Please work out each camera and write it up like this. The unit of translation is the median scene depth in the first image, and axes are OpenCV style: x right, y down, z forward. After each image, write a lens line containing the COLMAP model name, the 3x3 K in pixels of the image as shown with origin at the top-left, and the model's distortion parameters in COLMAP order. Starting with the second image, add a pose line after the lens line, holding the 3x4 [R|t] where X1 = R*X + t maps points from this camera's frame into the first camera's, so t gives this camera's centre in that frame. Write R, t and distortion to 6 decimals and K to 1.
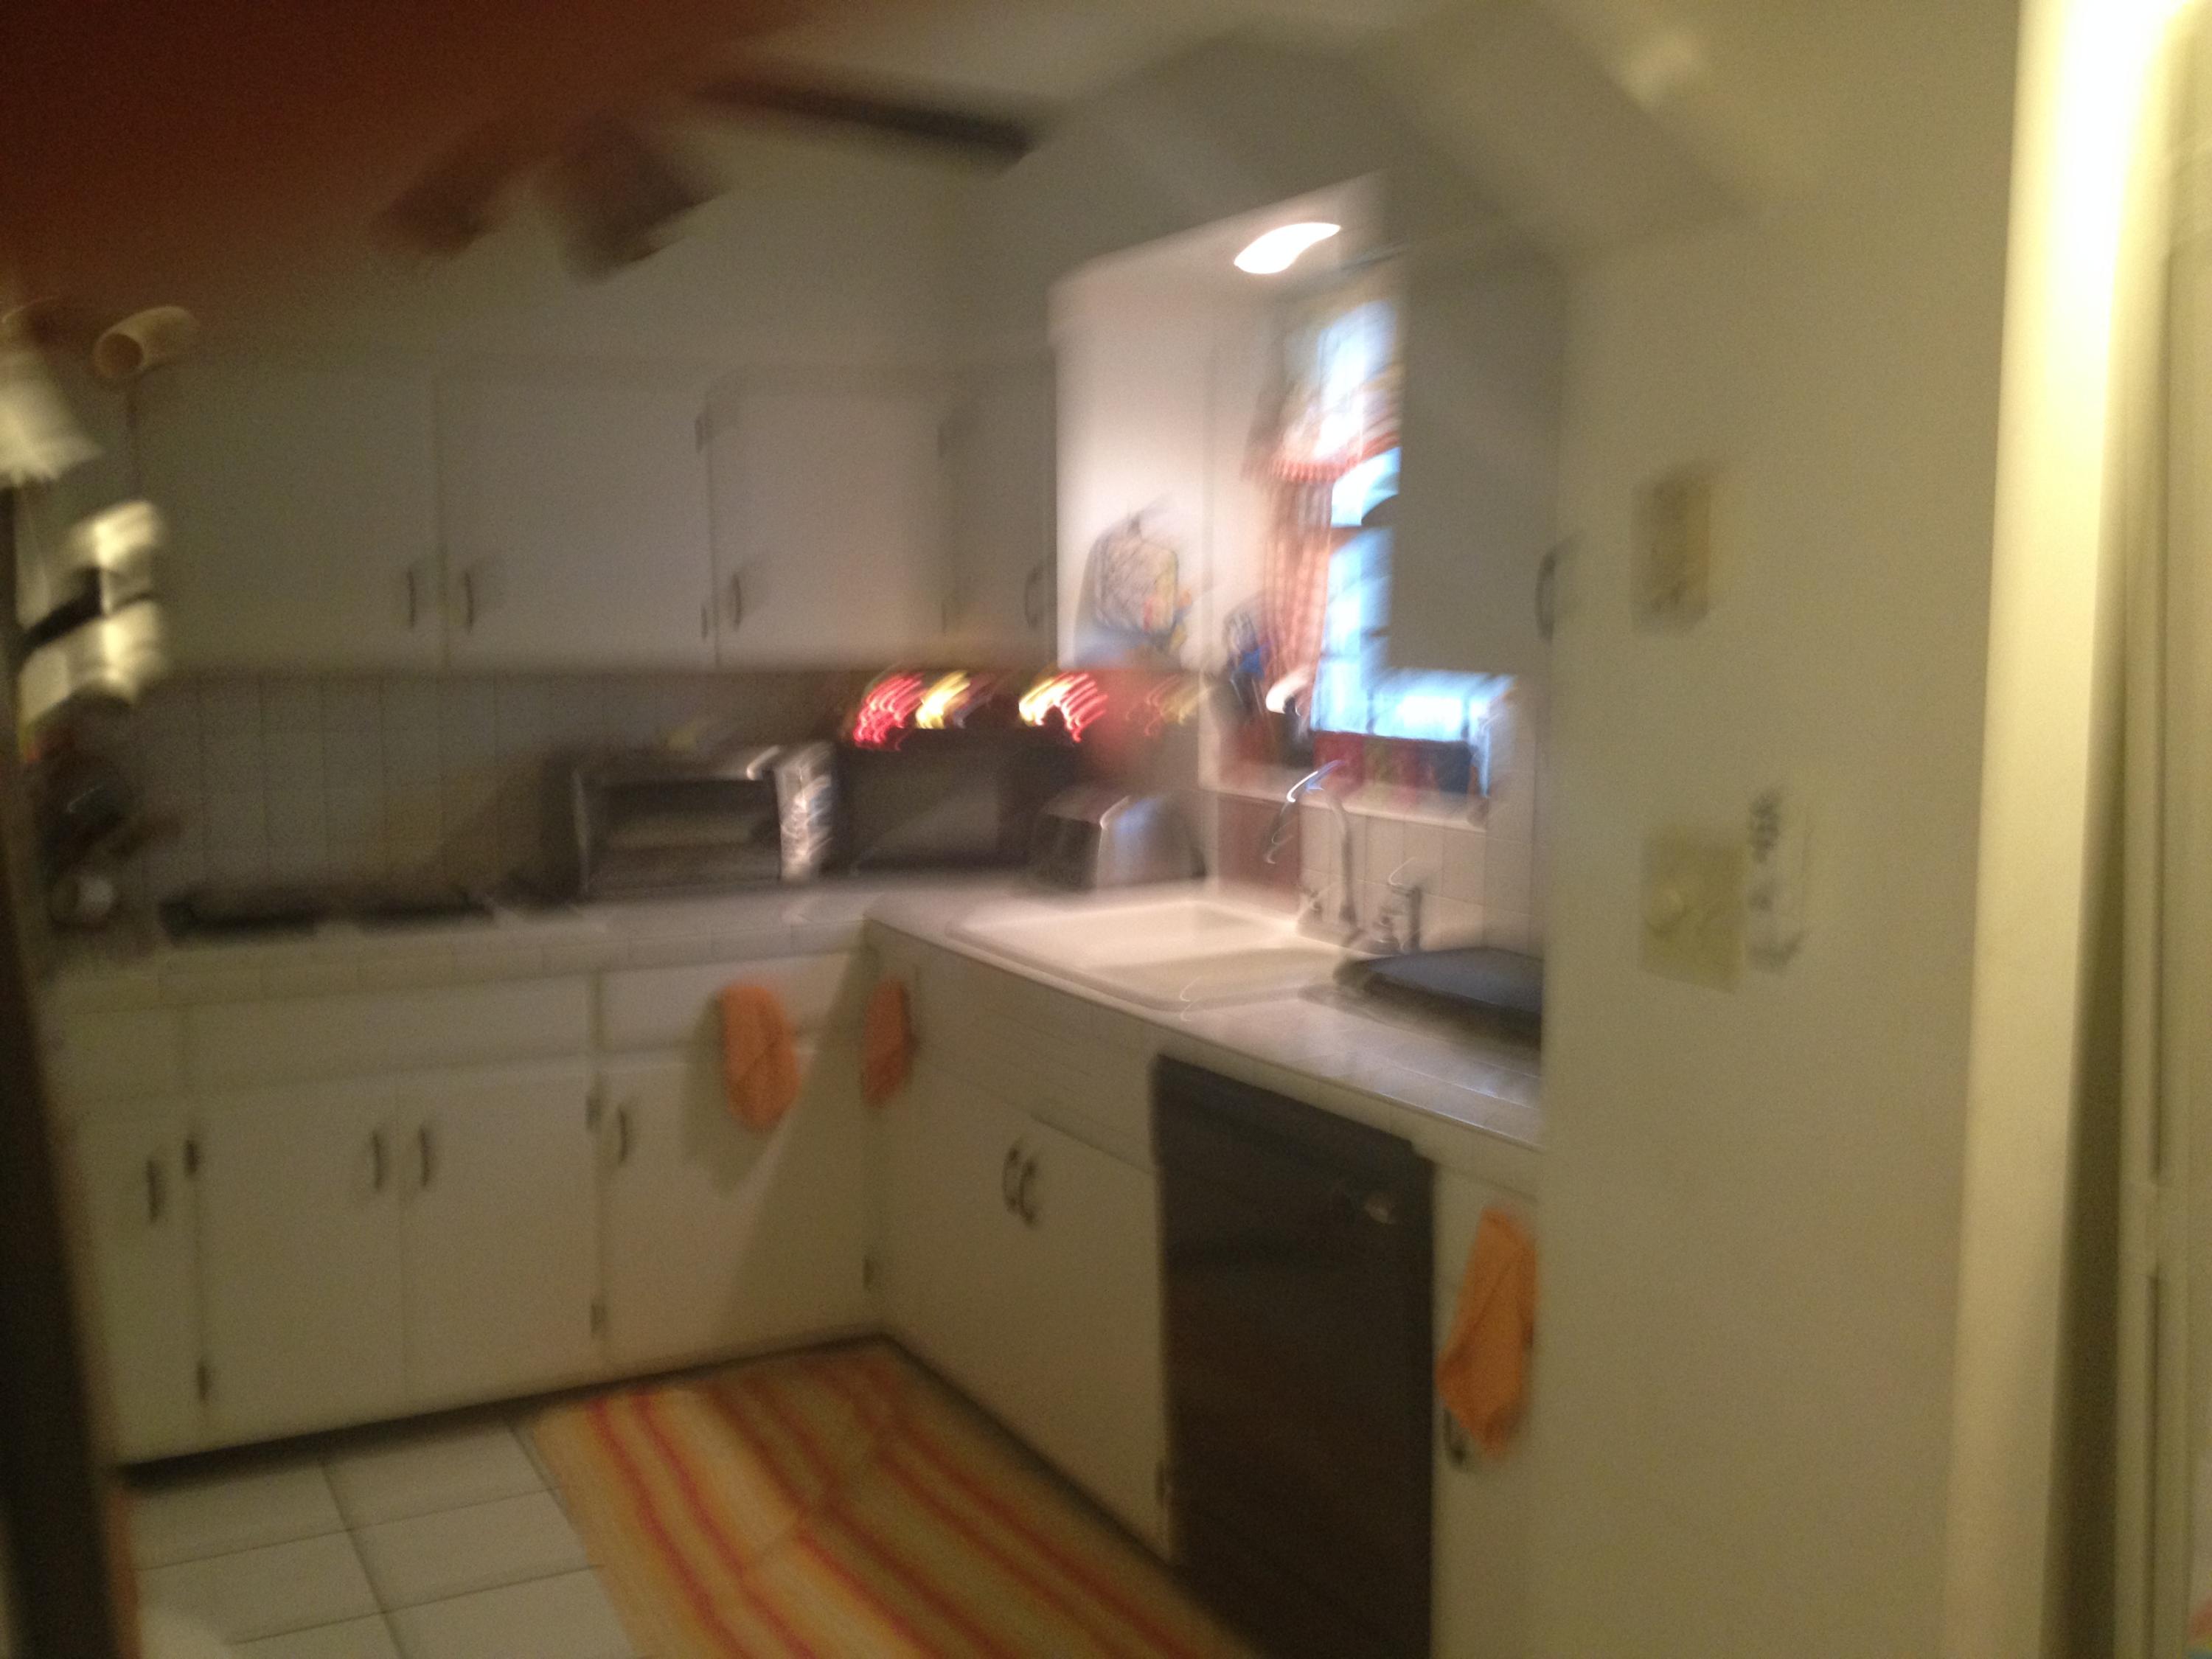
lens RADIAL K [[2100.7, 0, 1106.0], [0, 2100.7, 829.5], [0, 0, 1]] dist [0.010499, -0.003866]
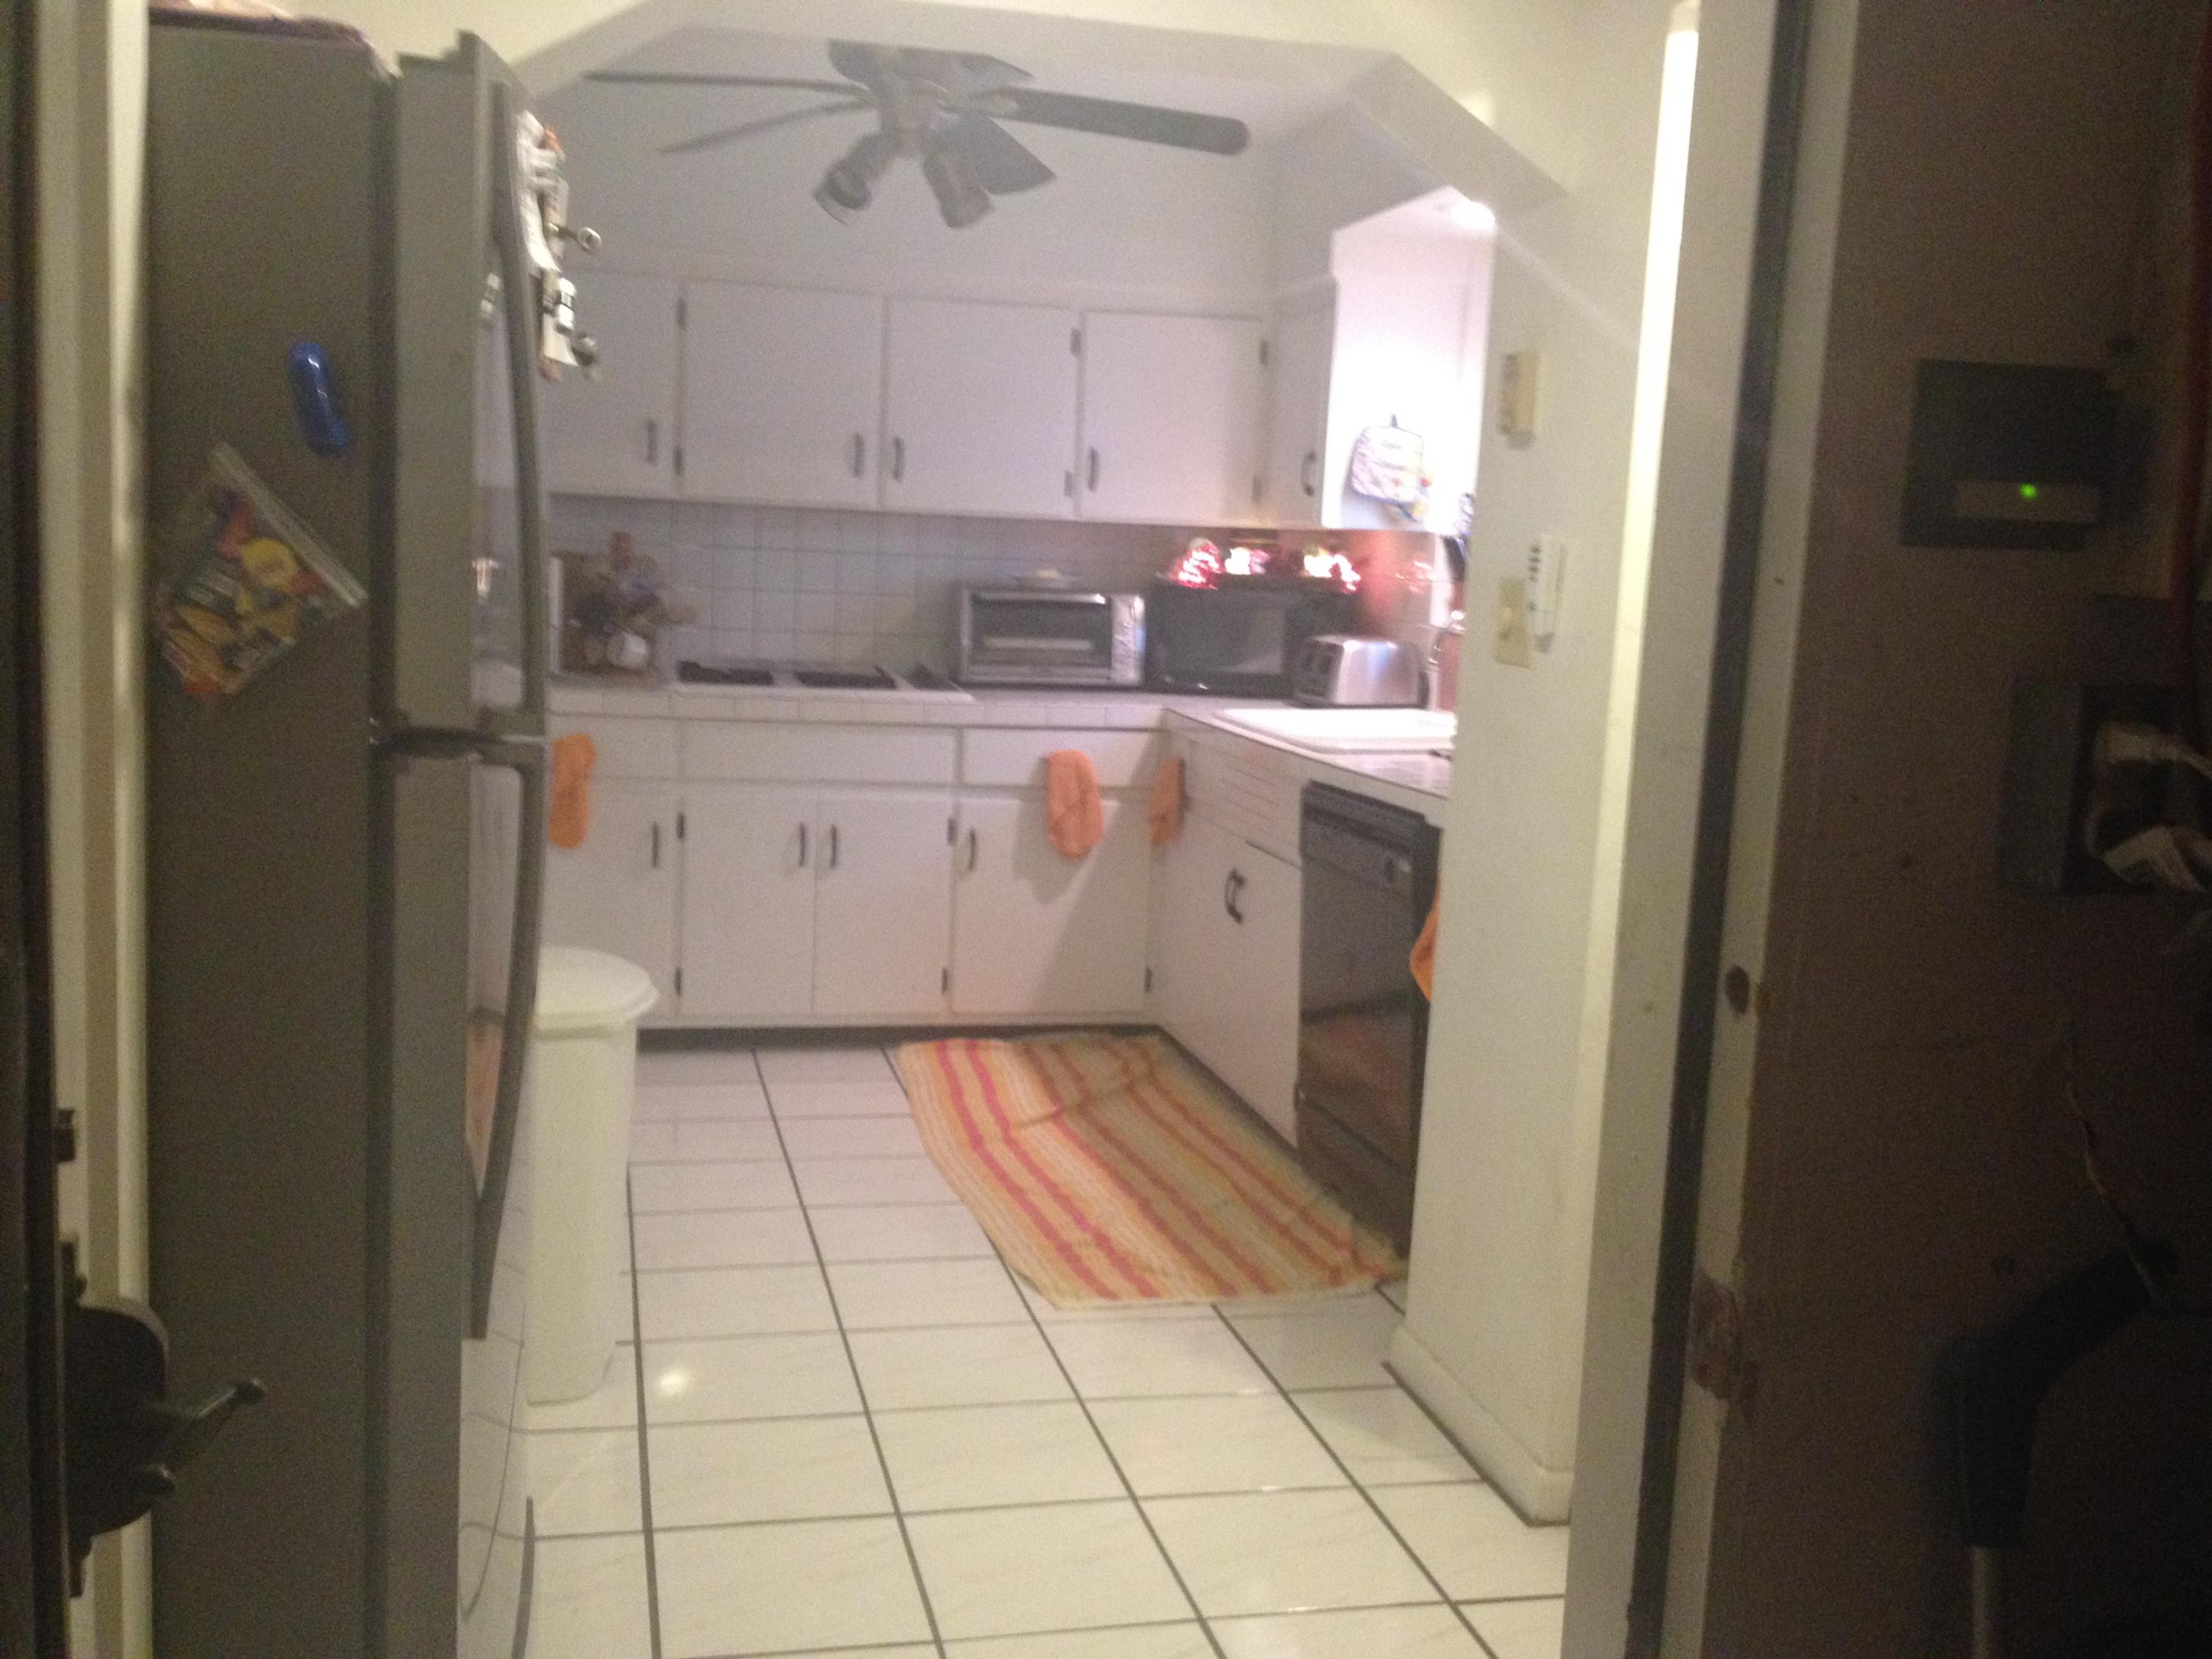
lens RADIAL K [[2100.7, 0, 1106.0], [0, 2100.7, 829.5], [0, 0, 1]] dist [0.010499, -0.003866]
pose [[0.966977, 0.075362, -0.243468, 0.191367], [-0.071660, 0.997139, 0.024039, 0.091104], [0.244583, -0.005798, 0.969611, -0.319922]]
